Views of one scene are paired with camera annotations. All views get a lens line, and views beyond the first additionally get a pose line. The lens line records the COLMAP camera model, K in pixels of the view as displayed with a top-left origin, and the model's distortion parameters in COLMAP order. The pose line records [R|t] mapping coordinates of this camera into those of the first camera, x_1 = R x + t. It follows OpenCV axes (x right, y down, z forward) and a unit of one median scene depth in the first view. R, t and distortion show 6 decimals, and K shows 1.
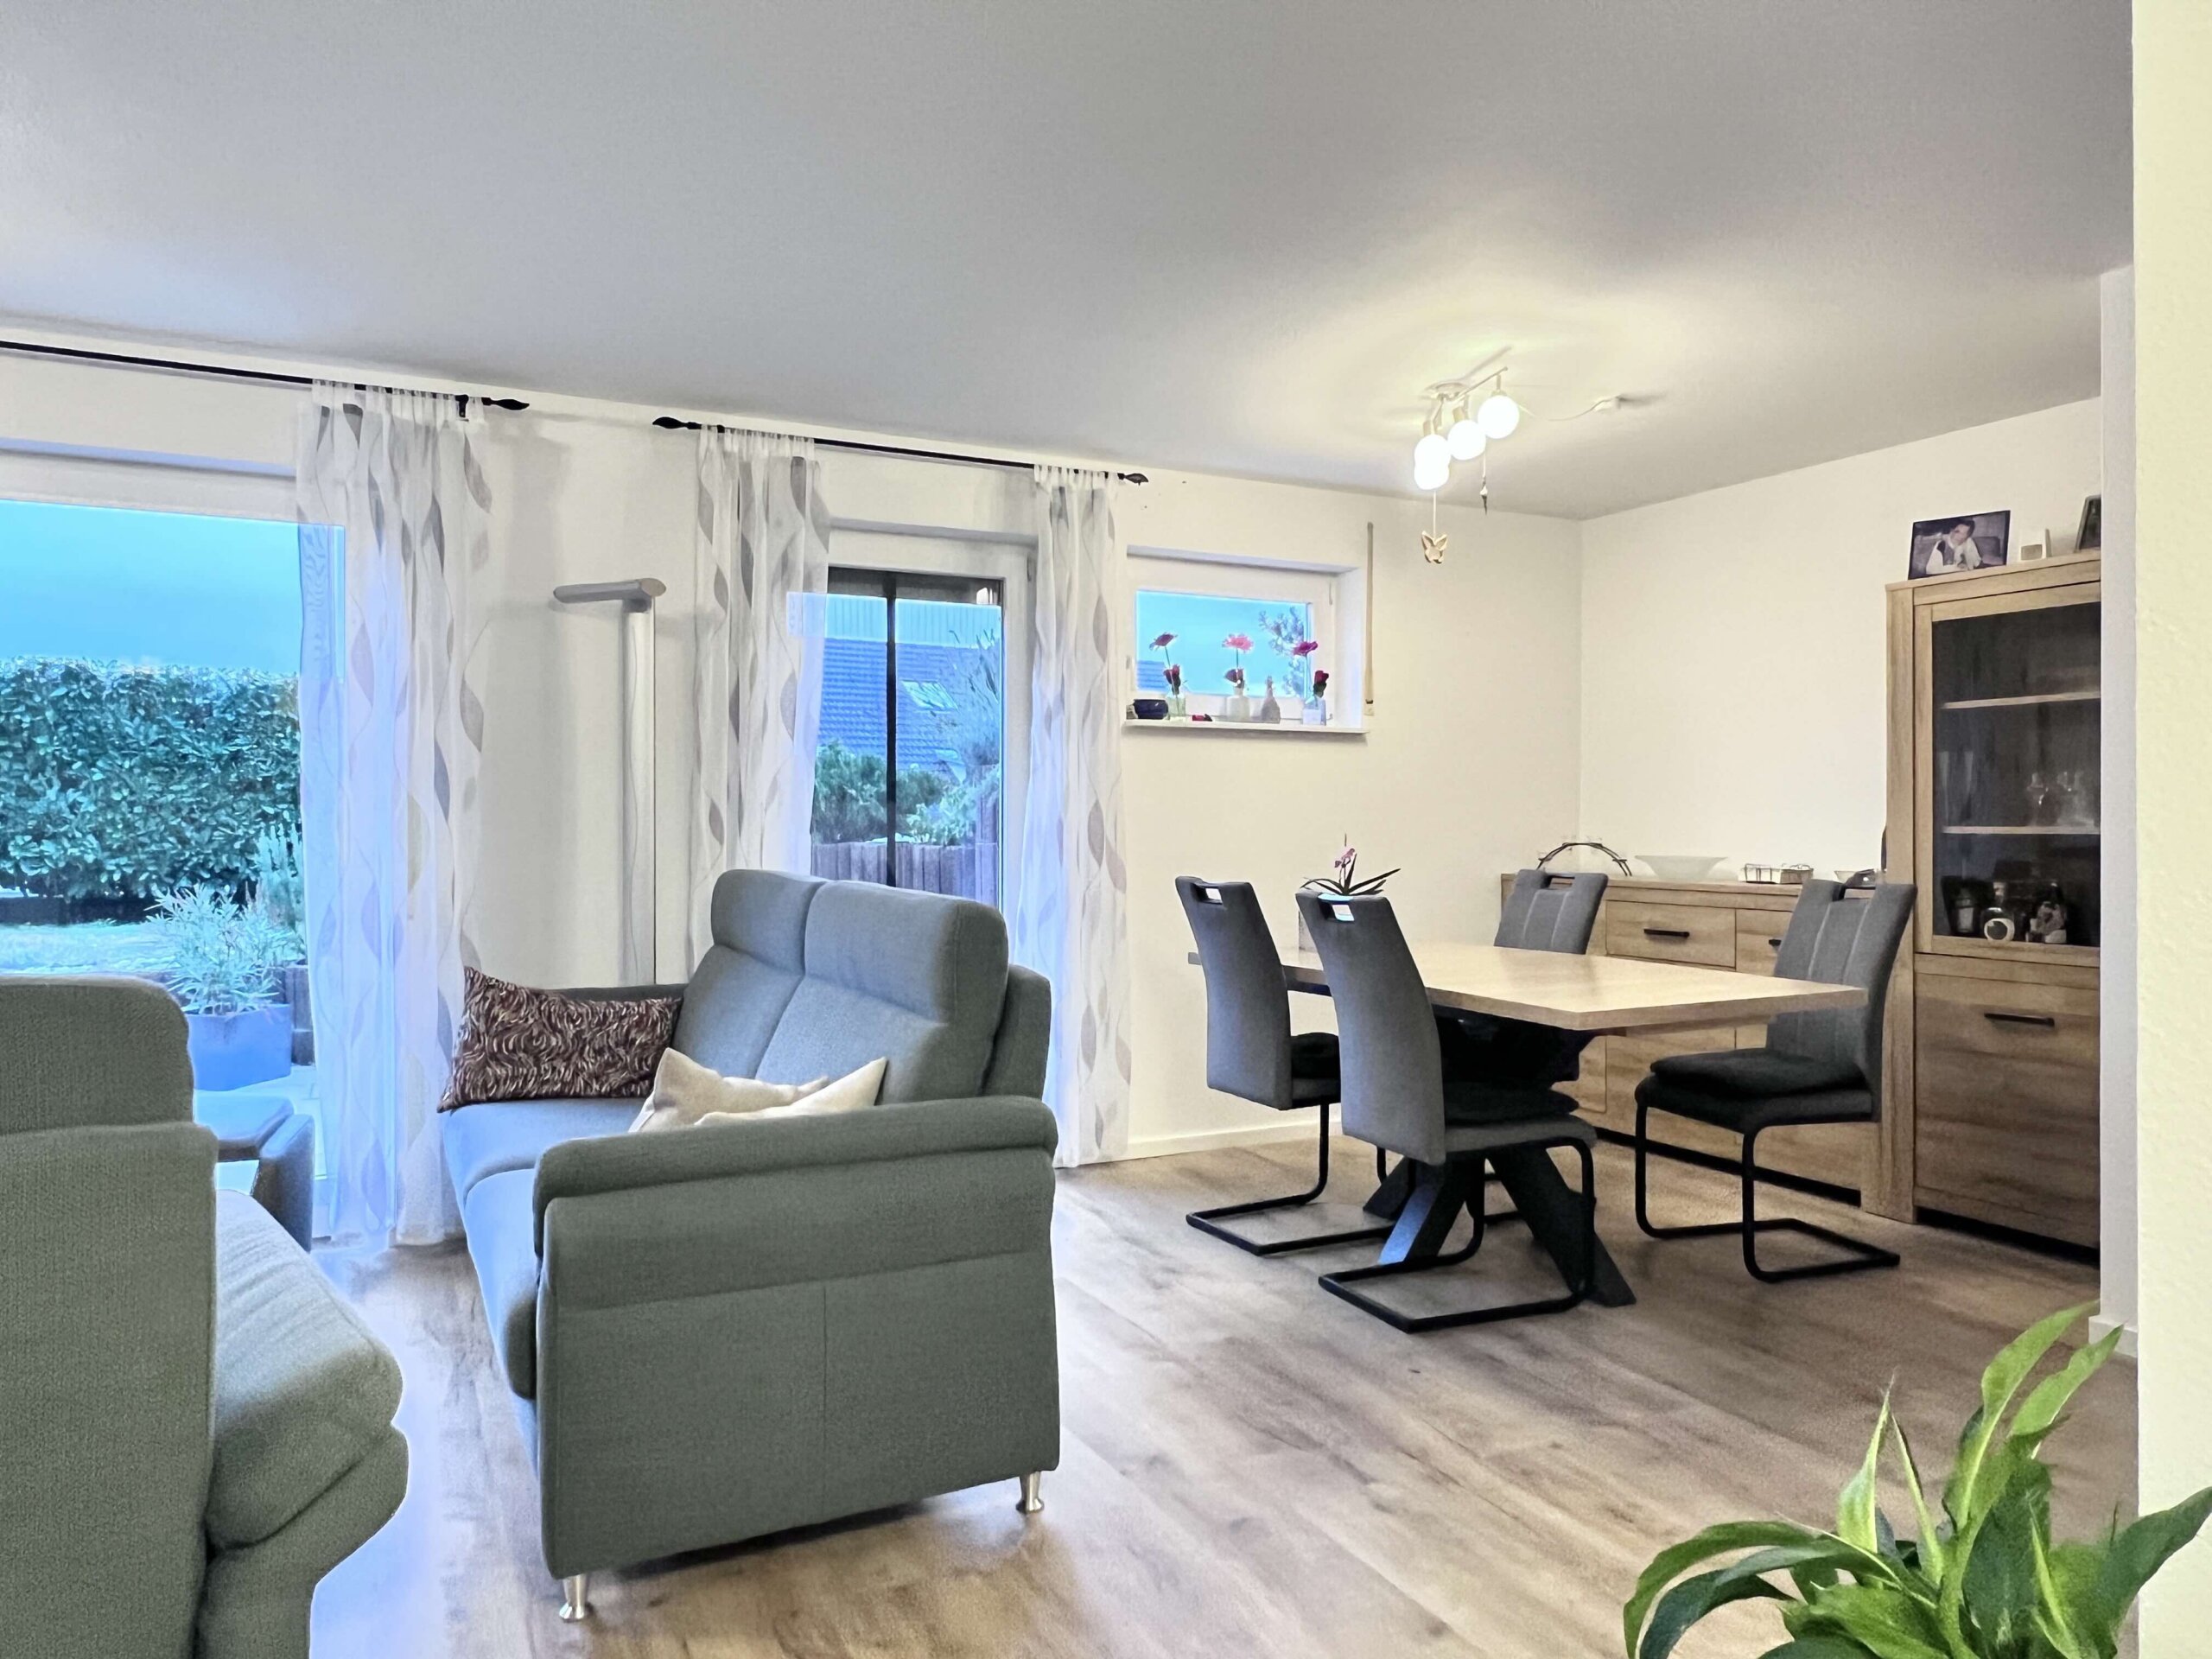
lens RADIAL K [[1447.0, 0, 1106.0], [0, 1447.0, 829.5], [0, 0, 1]] dist [0.001214, 0.000273]
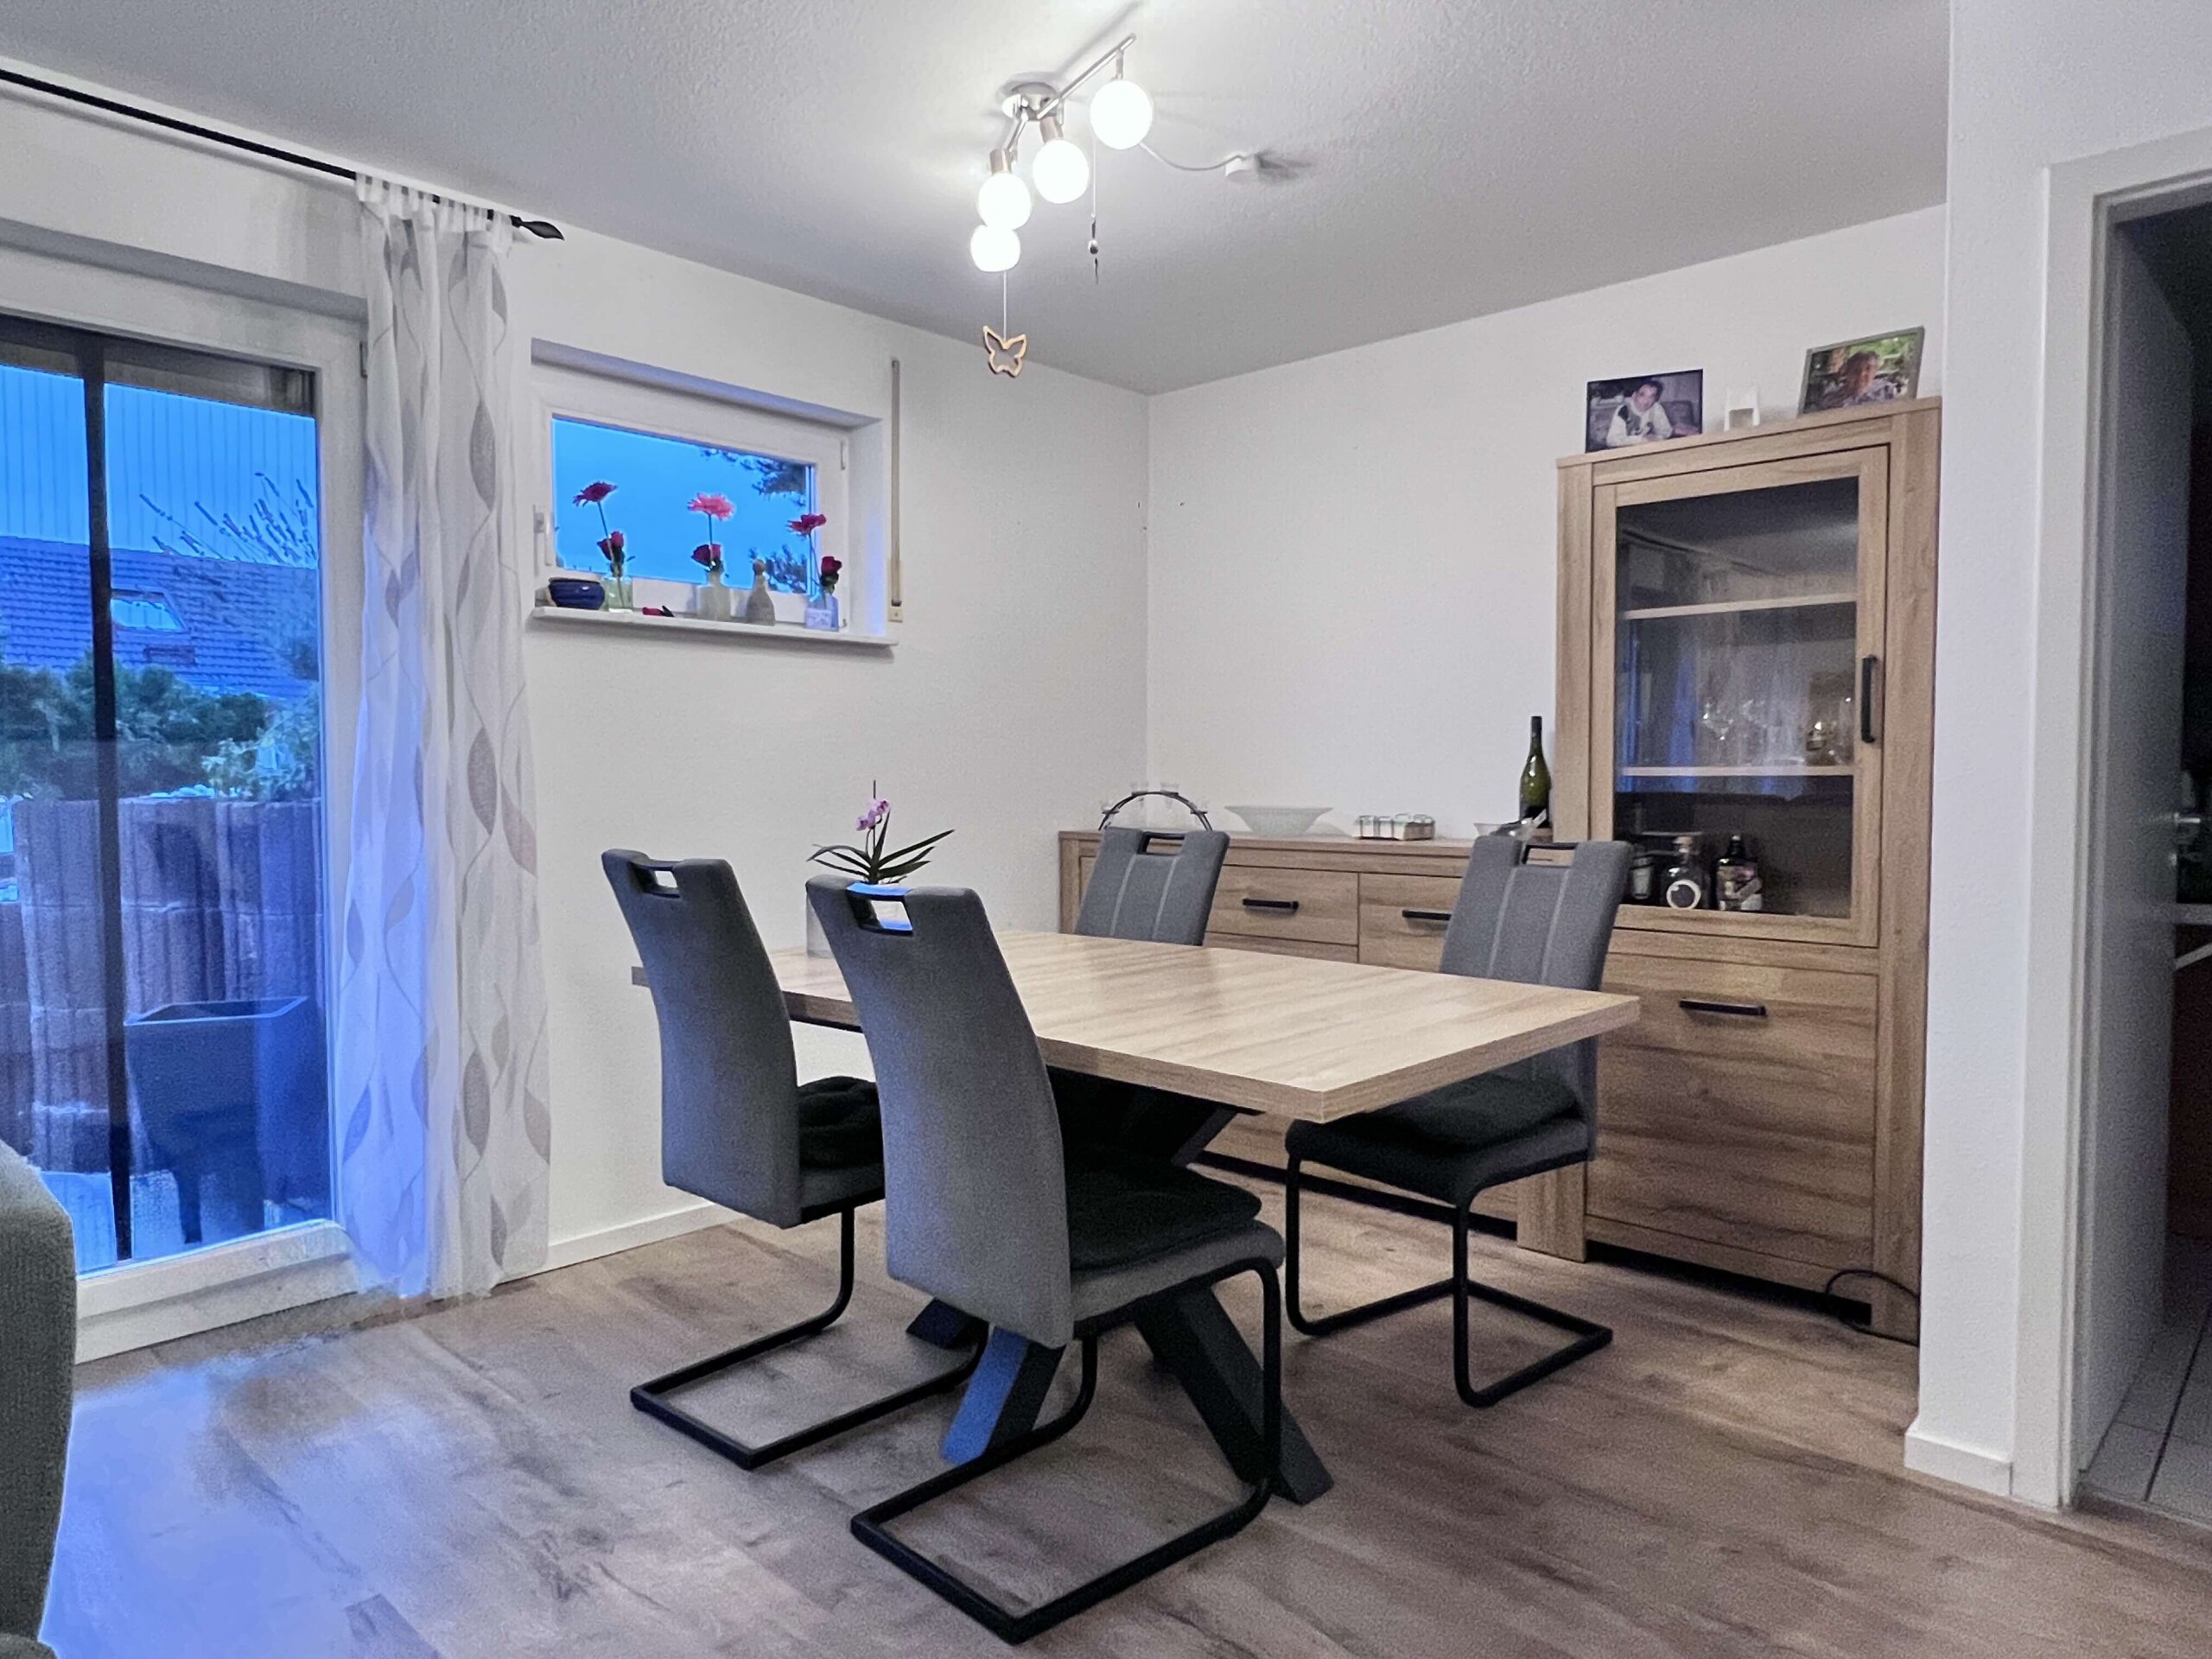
lens RADIAL K [[1468.5, 0, 1106.0], [0, 1468.5, 829.5], [0, 0, 1]] dist [0.000747, -0.000968]
pose [[0.942331, -0.015161, 0.334338, 0.039501], [0.004030, 0.999415, 0.033962, 0.003581], [-0.334657, -0.030656, 0.941841, 0.330910]]
